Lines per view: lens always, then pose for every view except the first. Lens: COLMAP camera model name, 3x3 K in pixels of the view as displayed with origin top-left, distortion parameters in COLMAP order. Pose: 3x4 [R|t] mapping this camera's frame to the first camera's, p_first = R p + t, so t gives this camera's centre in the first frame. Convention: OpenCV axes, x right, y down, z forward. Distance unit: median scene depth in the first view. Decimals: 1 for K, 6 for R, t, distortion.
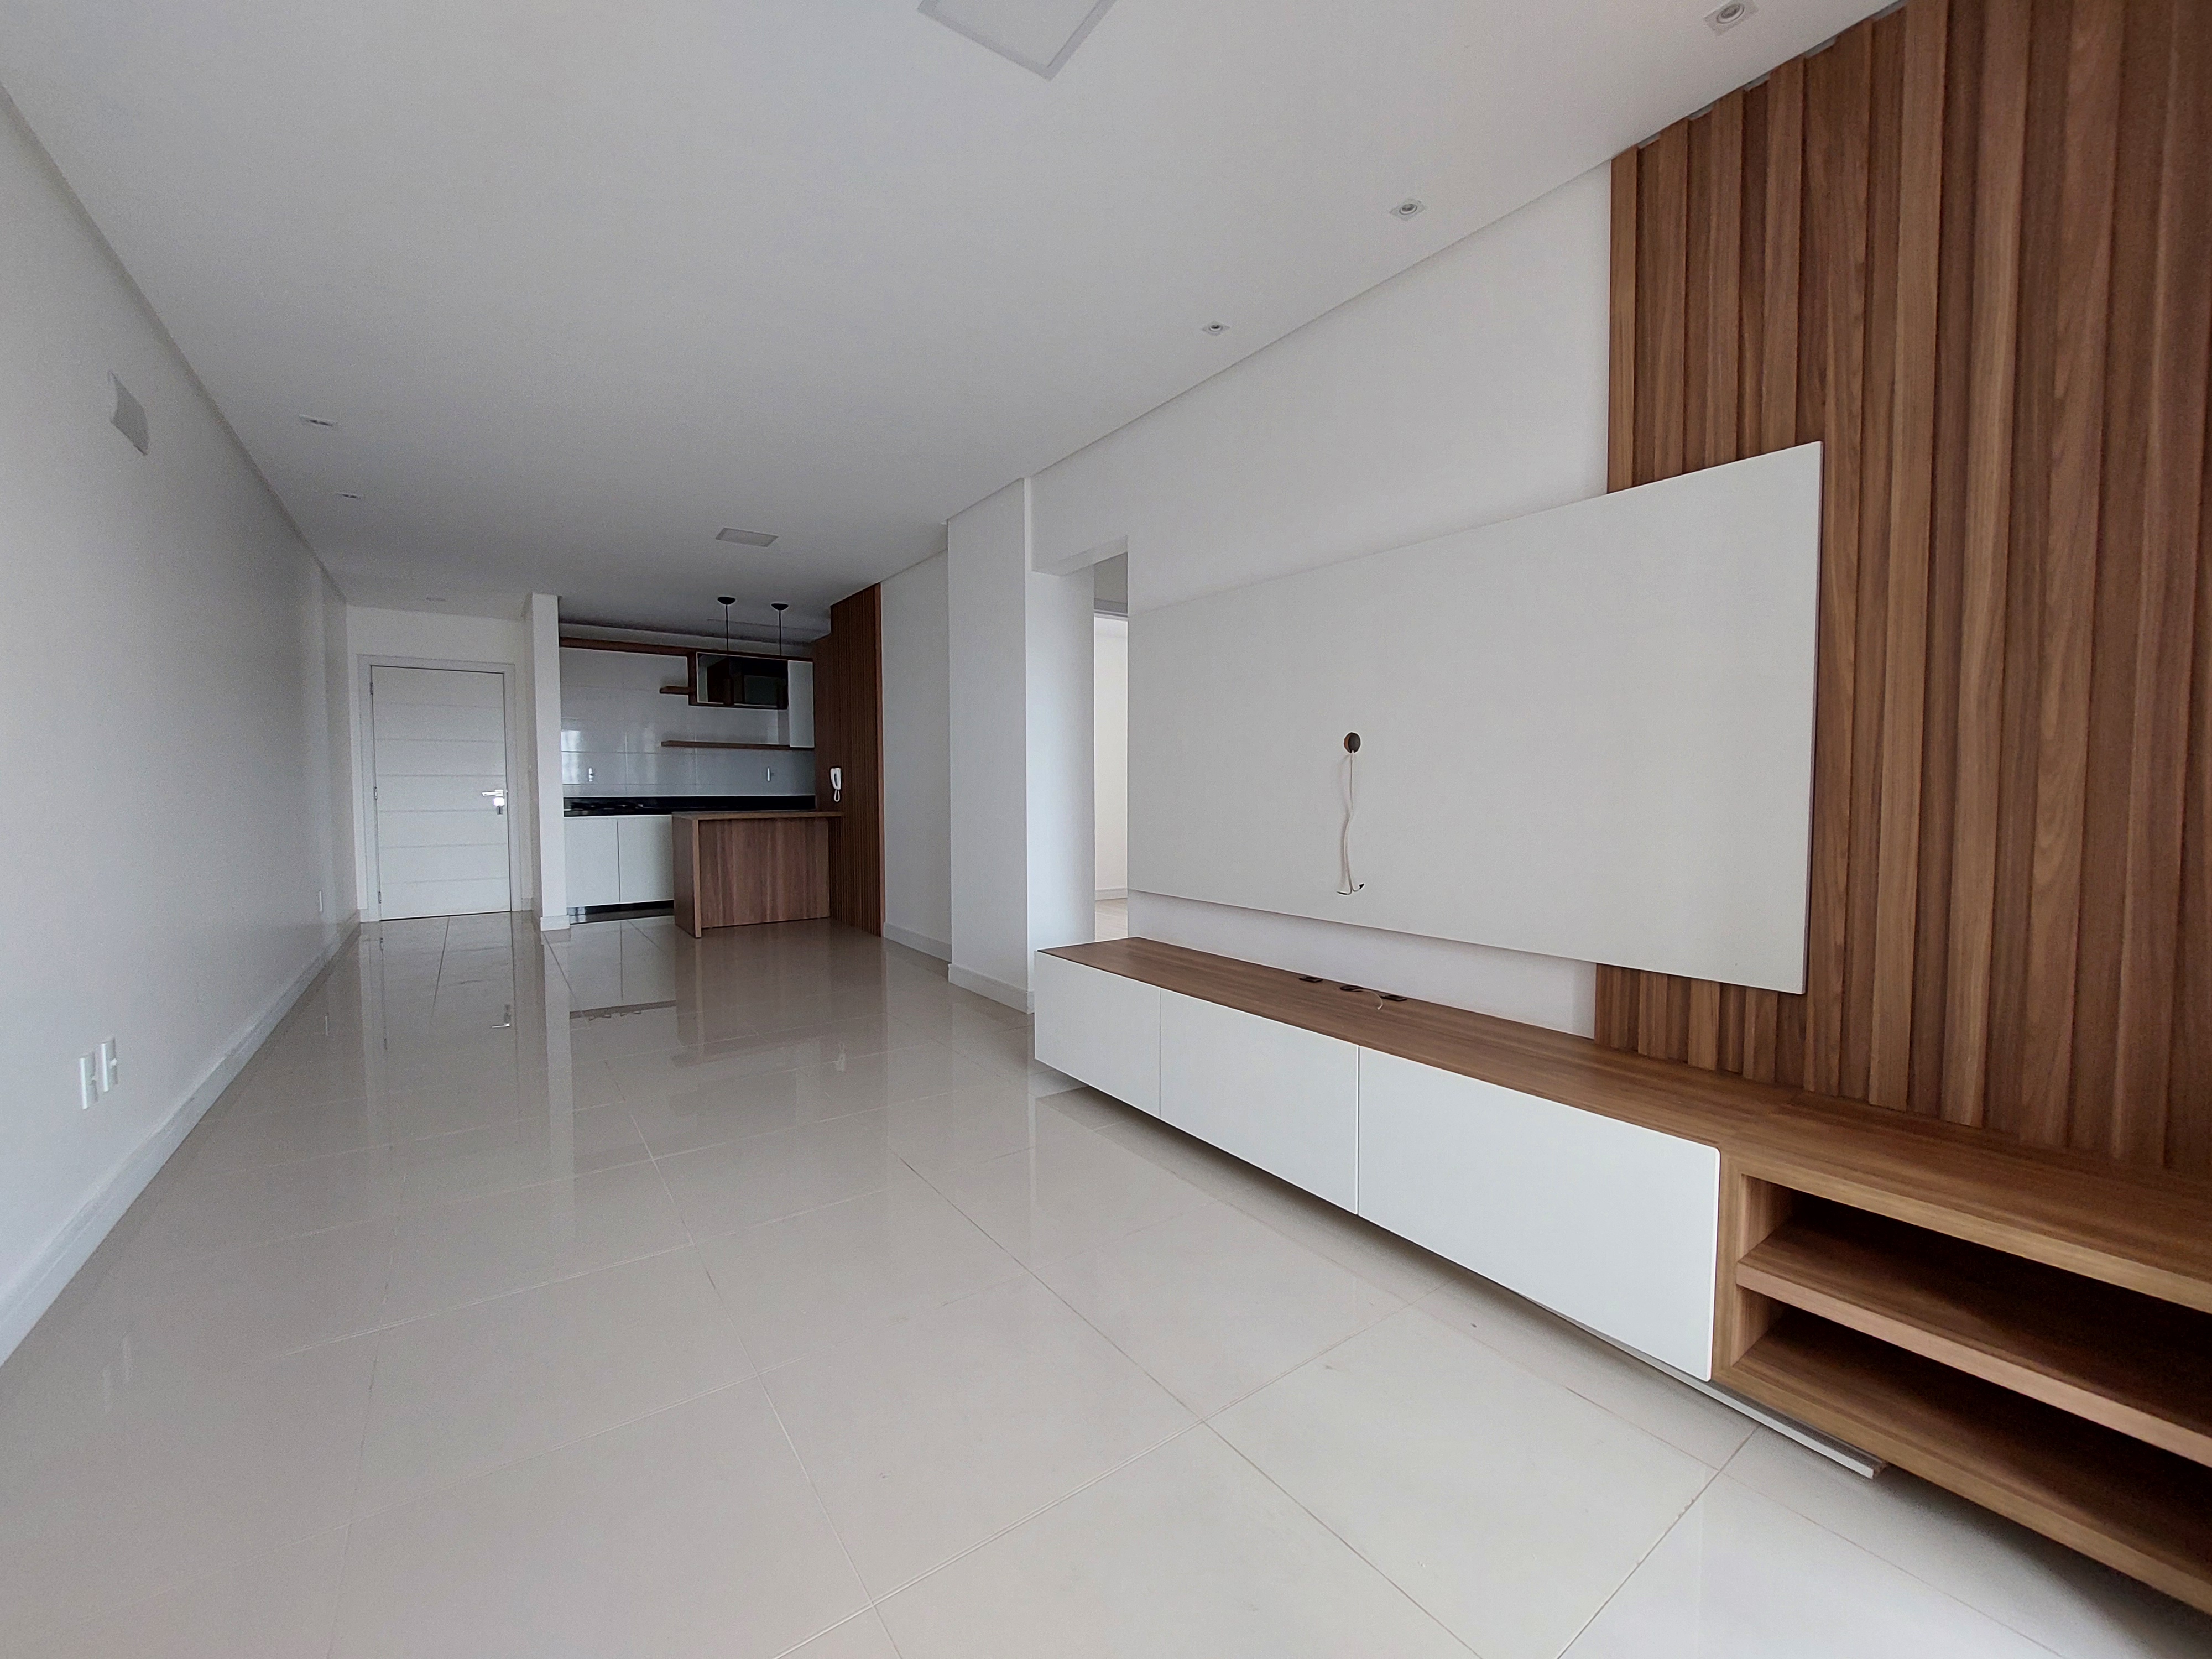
lens RADIAL K [[873.4, 0, 1110.8], [0, 873.4, 812.7], [0, 0, 1]] dist [-0.000781, -0.000921]
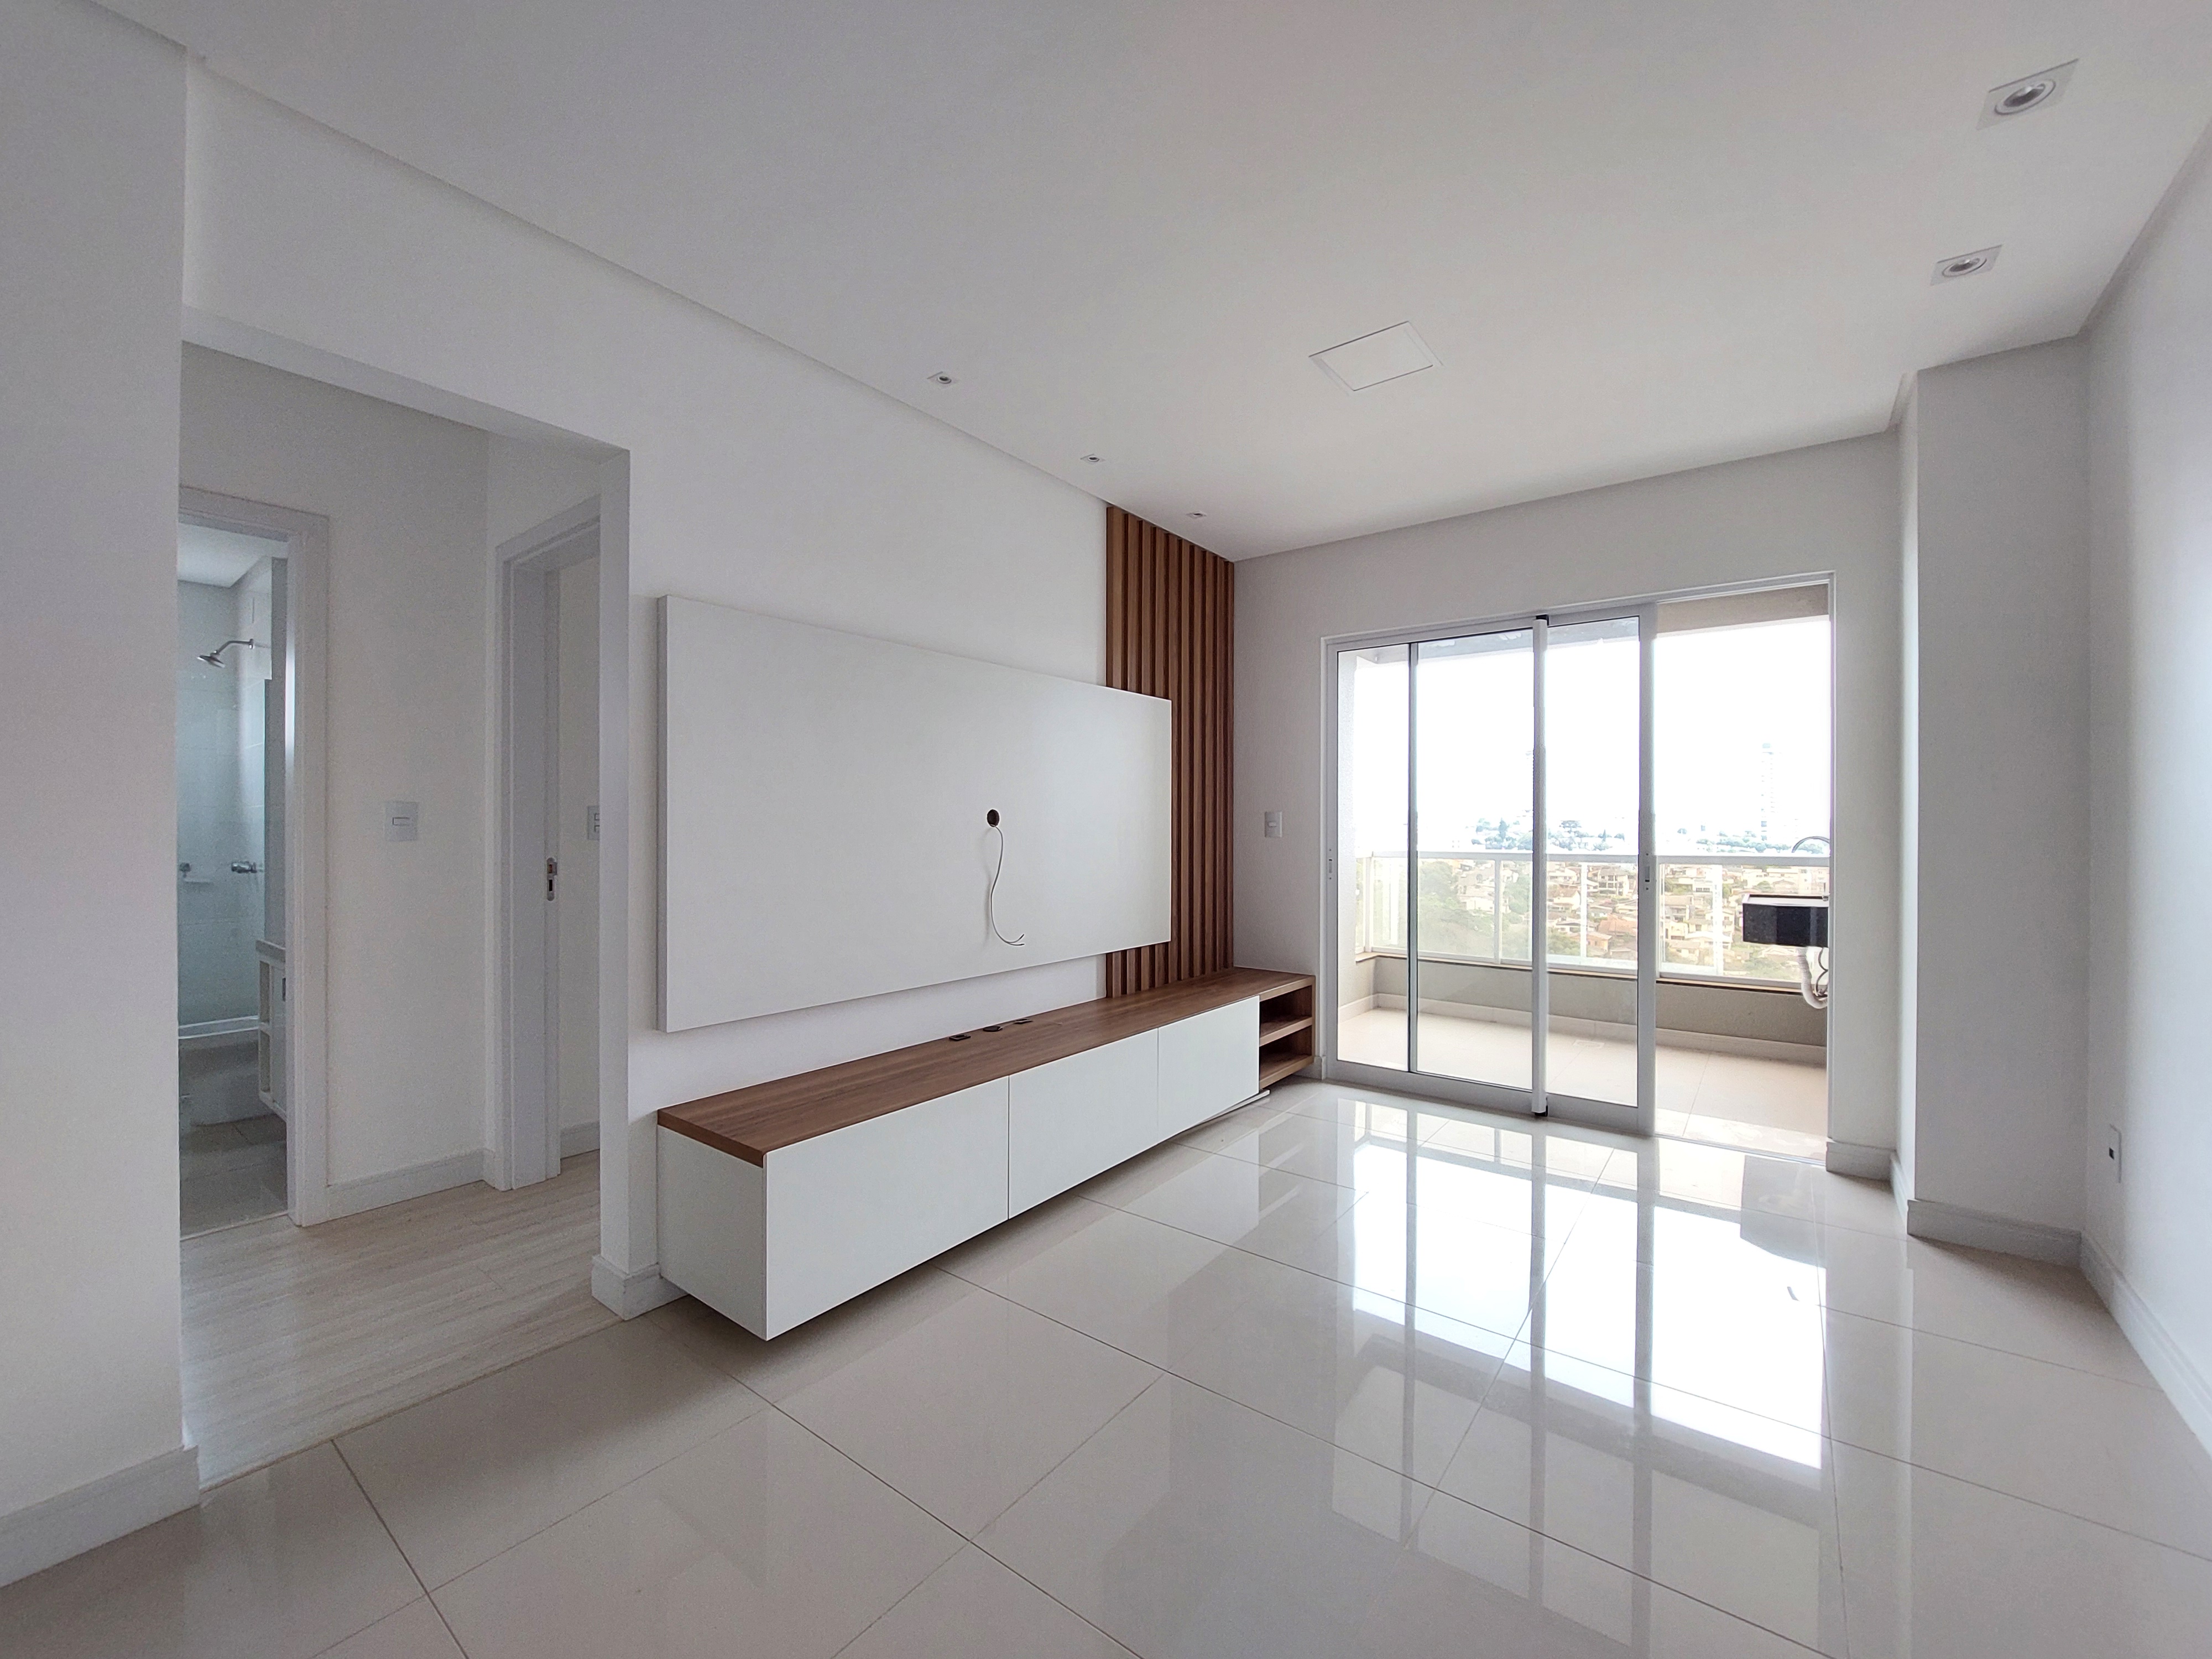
lens RADIAL K [[873.4, 0, 1114.8], [0, 873.4, 838.6], [0, 0, 1]] dist [-0.000781, -0.000921]
pose [[-0.283738, 0.011317, 0.958835, -1.169066], [0.055915, 0.998424, 0.004762, -0.064977], [-0.957270, 0.054965, -0.283924, 1.557854]]
